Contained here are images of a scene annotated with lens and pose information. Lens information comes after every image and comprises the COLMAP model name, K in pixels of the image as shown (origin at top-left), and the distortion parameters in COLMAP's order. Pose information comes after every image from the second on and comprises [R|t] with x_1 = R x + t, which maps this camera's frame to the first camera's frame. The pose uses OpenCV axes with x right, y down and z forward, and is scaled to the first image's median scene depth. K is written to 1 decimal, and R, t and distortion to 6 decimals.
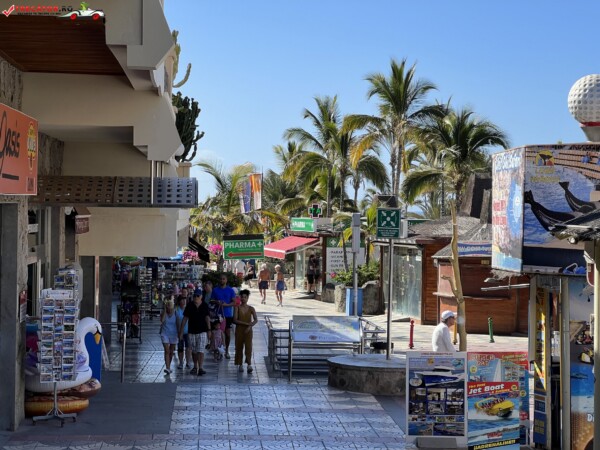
lens RADIAL K [[1332.3, 0, 300.1], [0, 1332.3, 225.3], [0, 0, 1]] dist [0.094361, 0.000000]
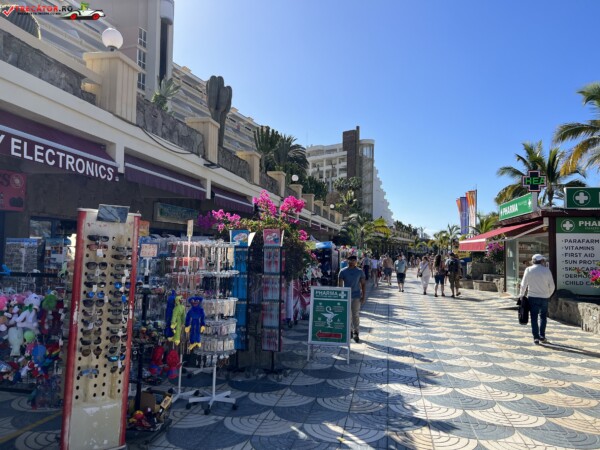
lens RADIAL K [[448.4, 0, 298.6], [0, 448.4, 225.2], [0, 0, 1]] dist [0.041500, -0.052706]
pose [[0.903172, -0.021826, -0.428723, 0.000999], [-0.009327, 0.997473, -0.070431, 0.027197], [0.429177, 0.067610, 0.900687, 0.691579]]
